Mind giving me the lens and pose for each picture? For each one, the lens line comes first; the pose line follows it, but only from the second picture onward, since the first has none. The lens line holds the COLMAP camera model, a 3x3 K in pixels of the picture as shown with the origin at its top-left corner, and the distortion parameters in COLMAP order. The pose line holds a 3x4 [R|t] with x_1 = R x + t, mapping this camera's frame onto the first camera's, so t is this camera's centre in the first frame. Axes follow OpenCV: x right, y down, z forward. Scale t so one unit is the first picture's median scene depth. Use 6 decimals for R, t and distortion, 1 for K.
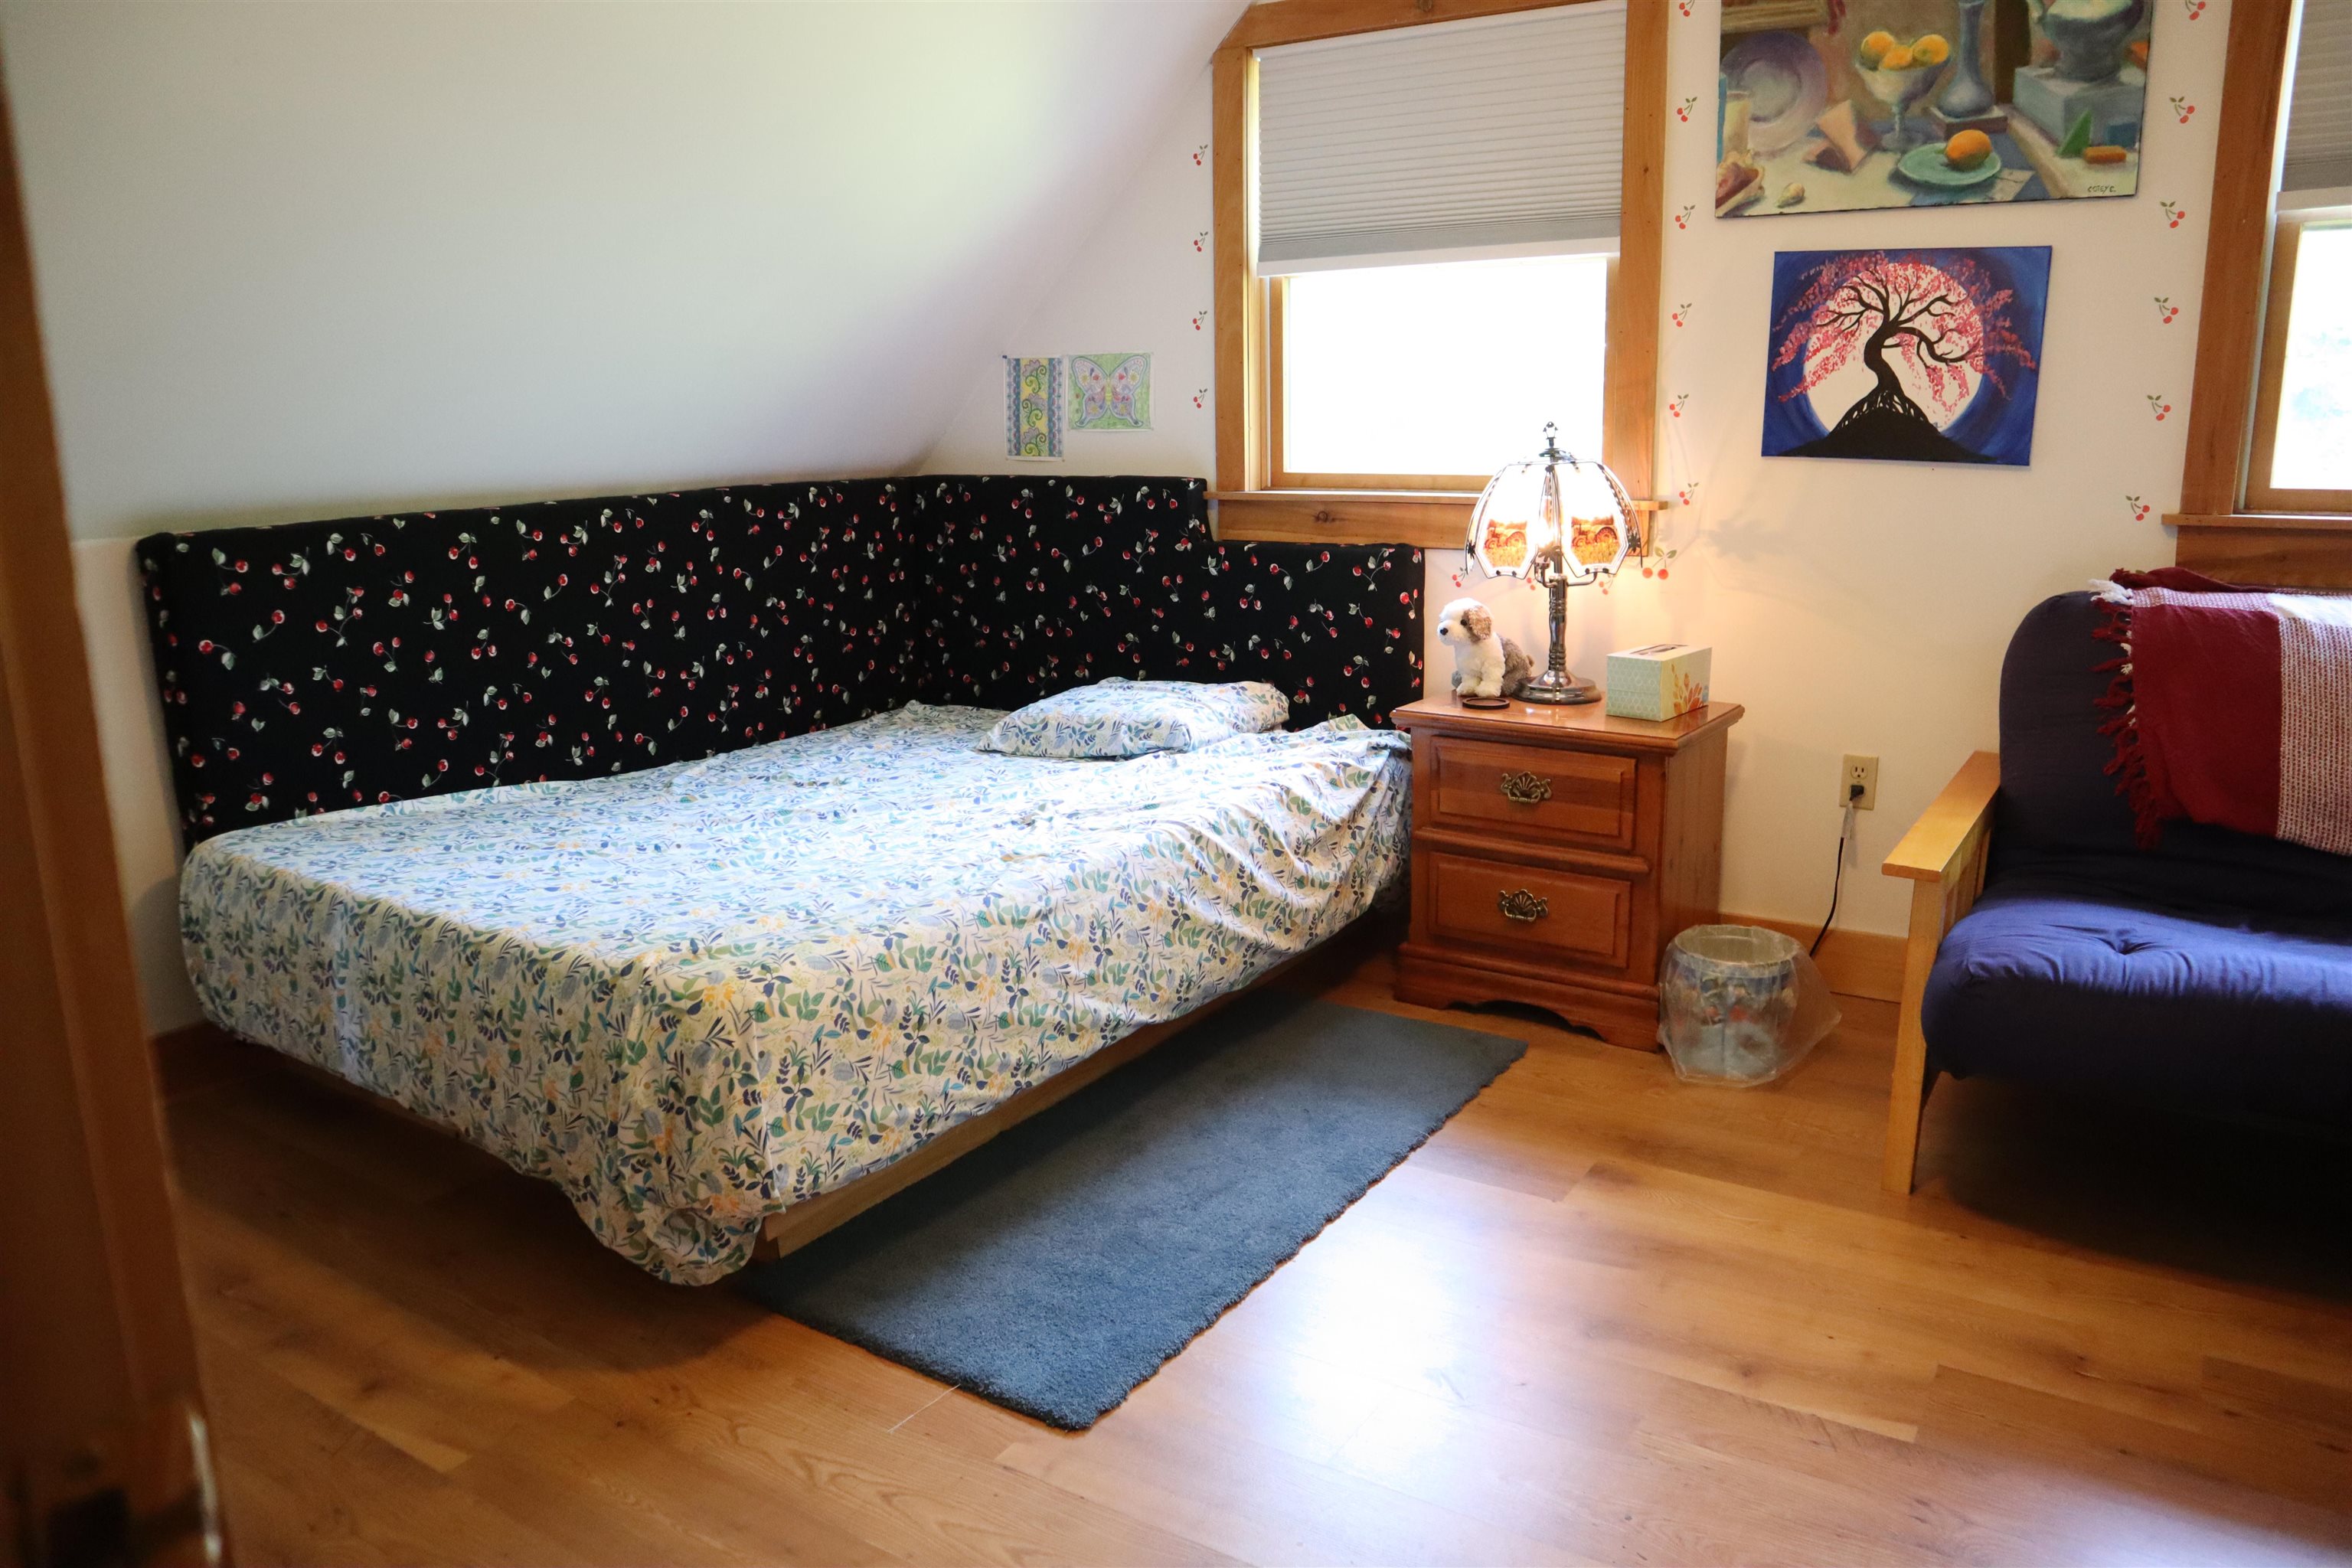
lens RADIAL K [[1625.8, 0, 1186.3], [0, 1625.8, 789.4], [0, 0, 1]] dist [-0.130902, 0.082174]
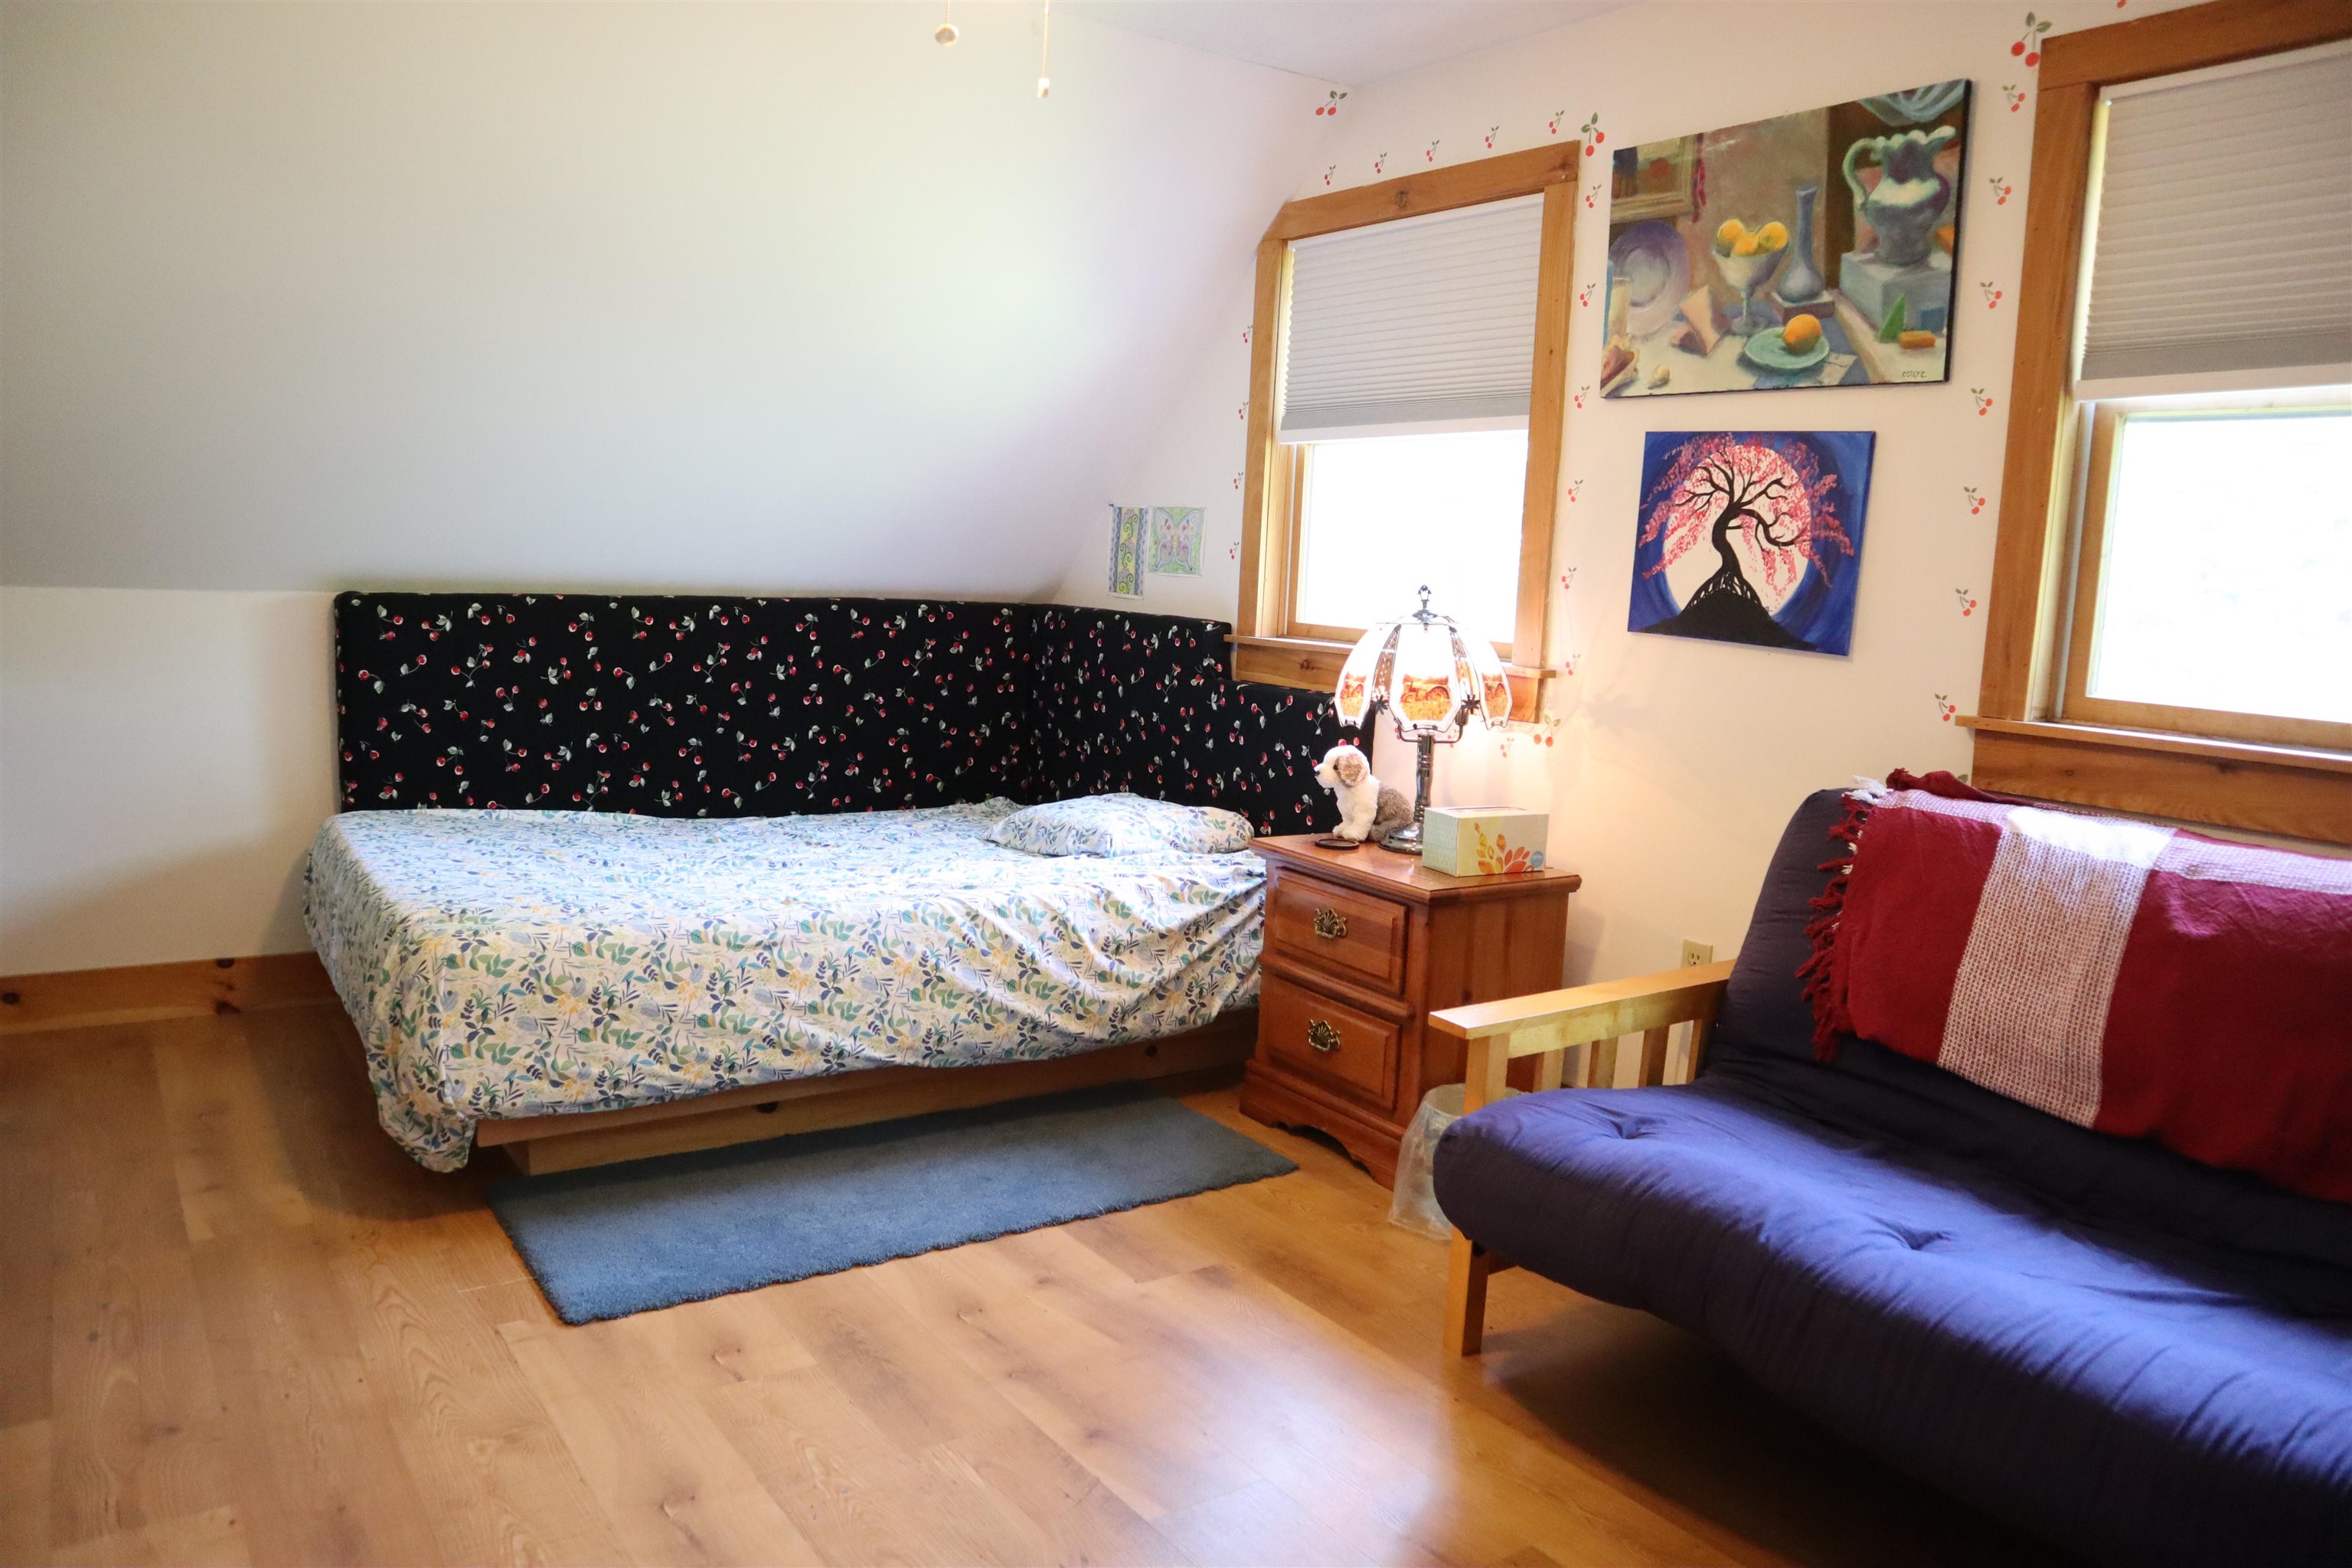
lens RADIAL K [[1625.8, 0, 1186.3], [0, 1625.8, 789.4], [0, 0, 1]] dist [-0.130902, 0.082174]
pose [[0.927347, 0.111336, -0.357256, 0.511492], [-0.144532, 0.987194, -0.067517, -0.002479], [0.345164, 0.114247, 0.931563, -0.031114]]
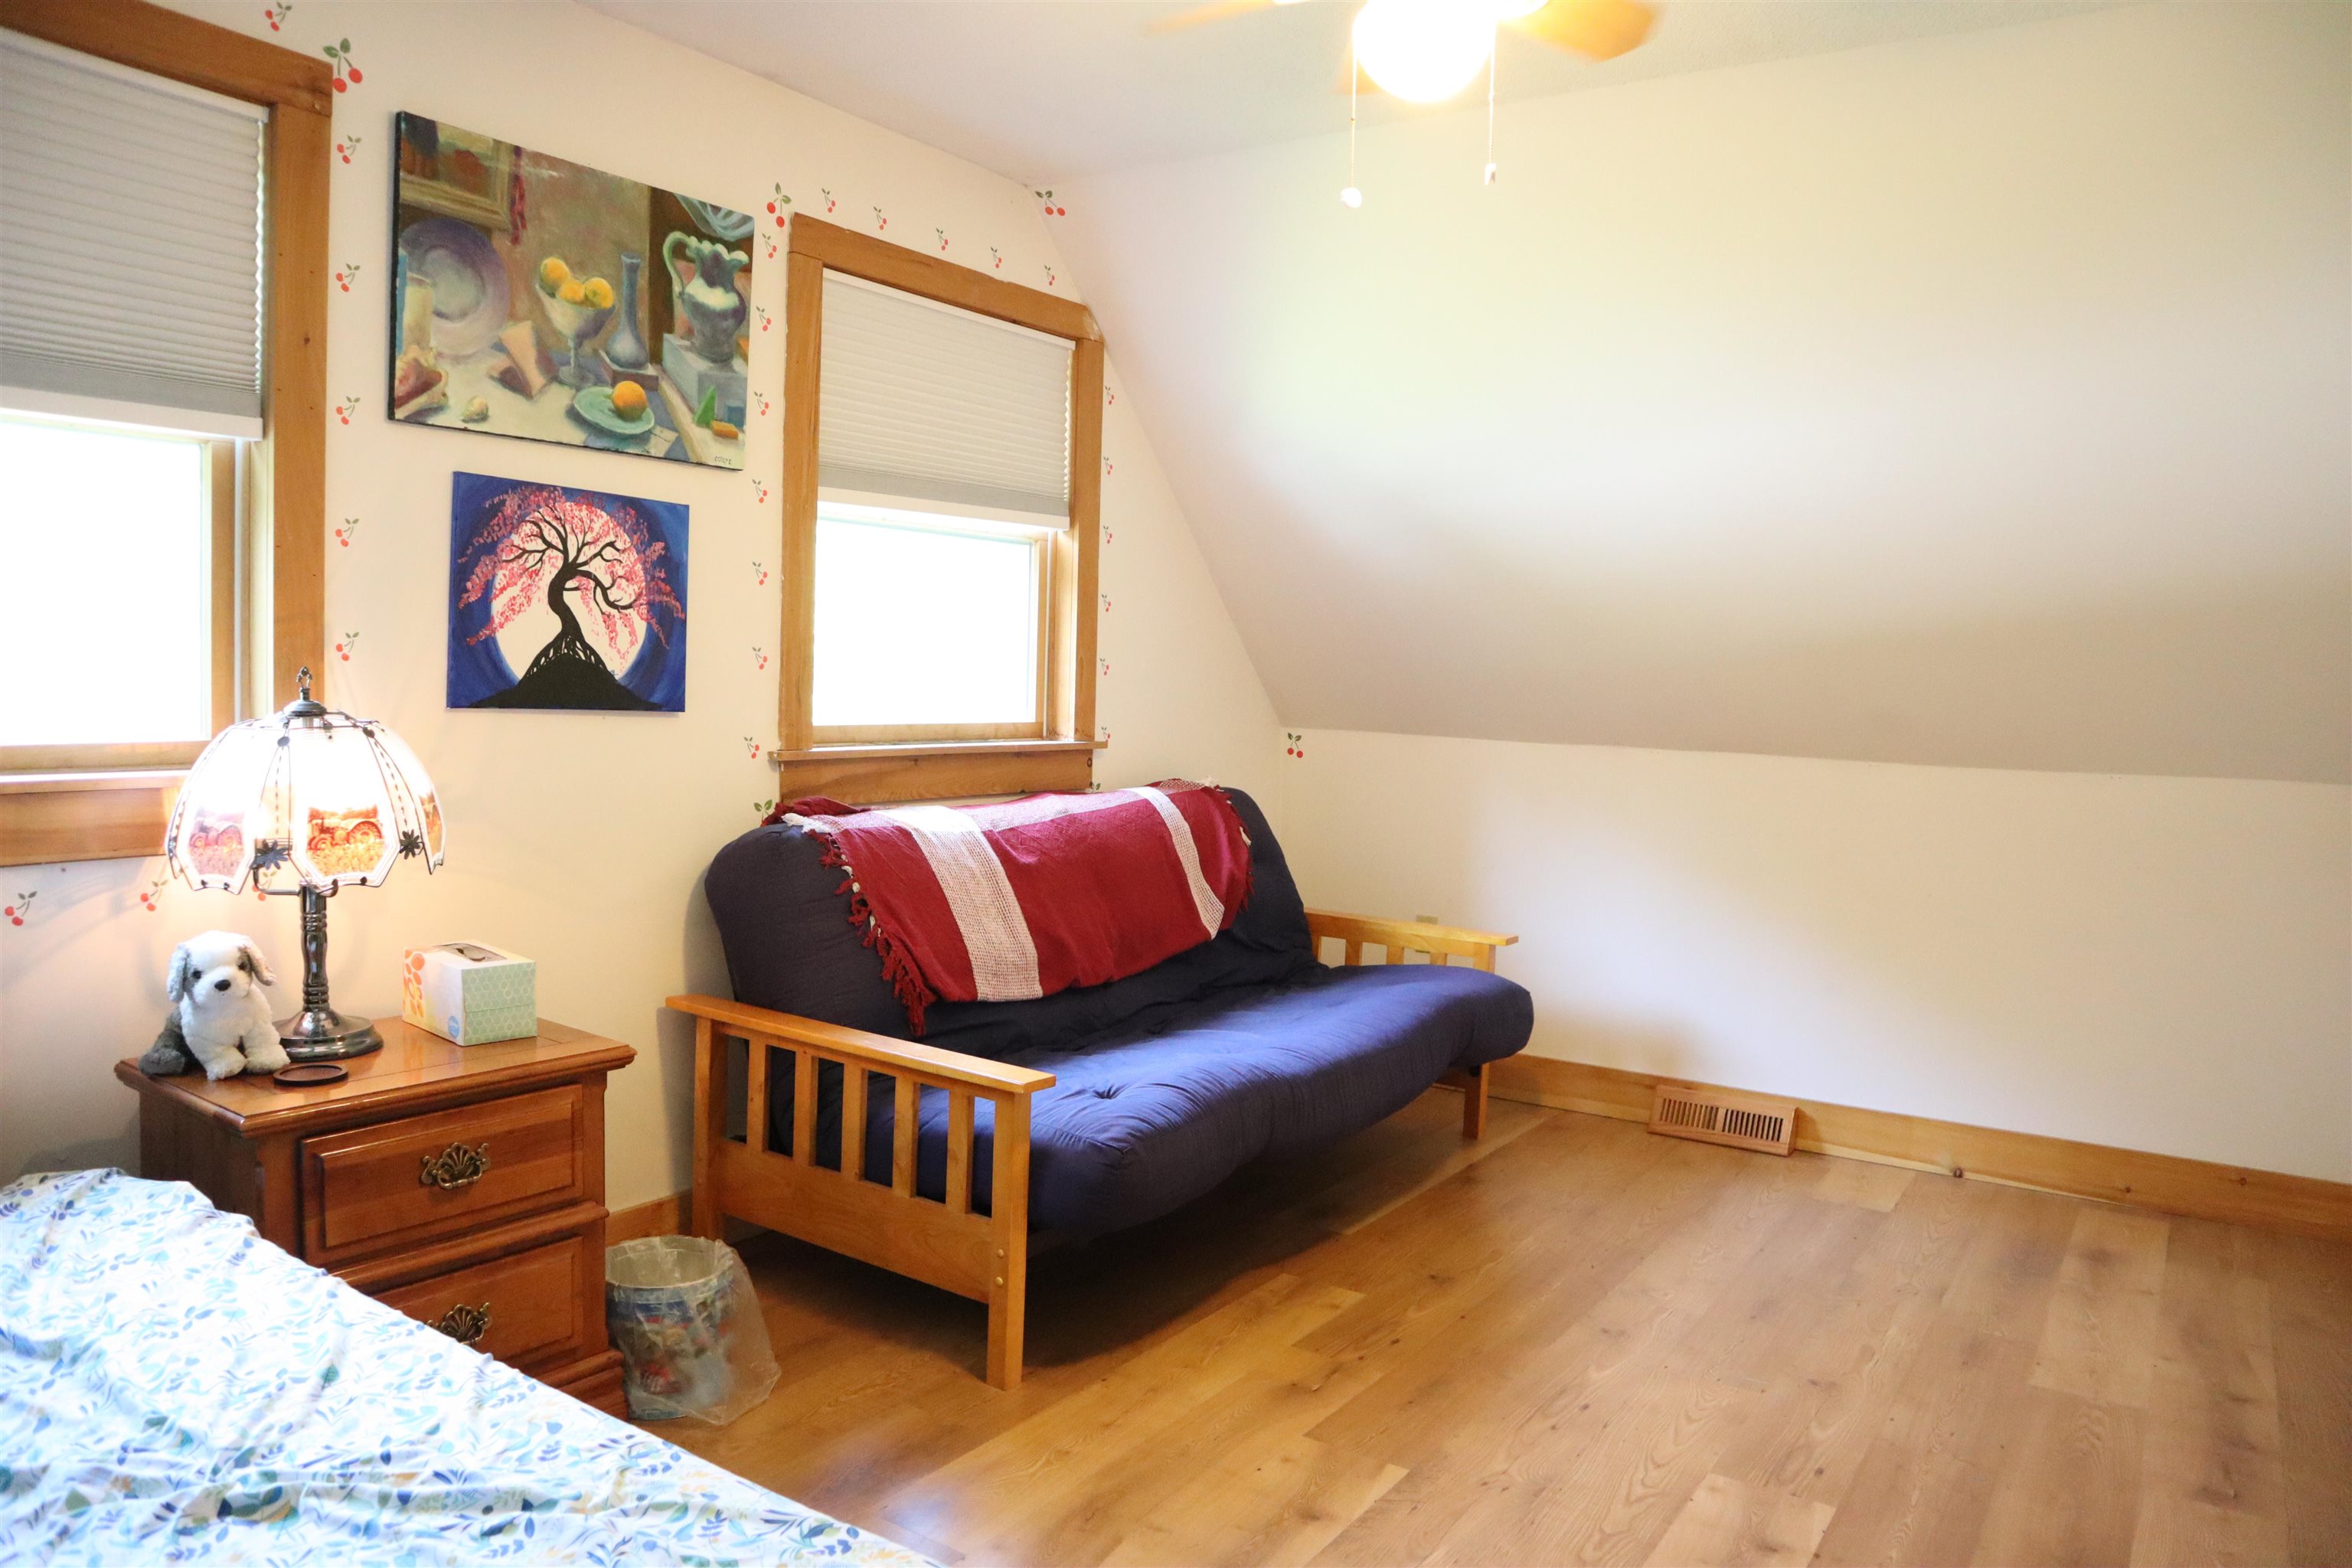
lens RADIAL K [[1629.4, 0, 1185.7], [0, 1629.4, 786.4], [0, 0, 1]] dist [-0.131801, 0.082405]
pose [[0.007653, -0.054875, 0.998464, -0.509056], [0.195172, 0.979372, 0.052329, -0.147114], [-0.980739, 0.194472, 0.018205, 0.657390]]
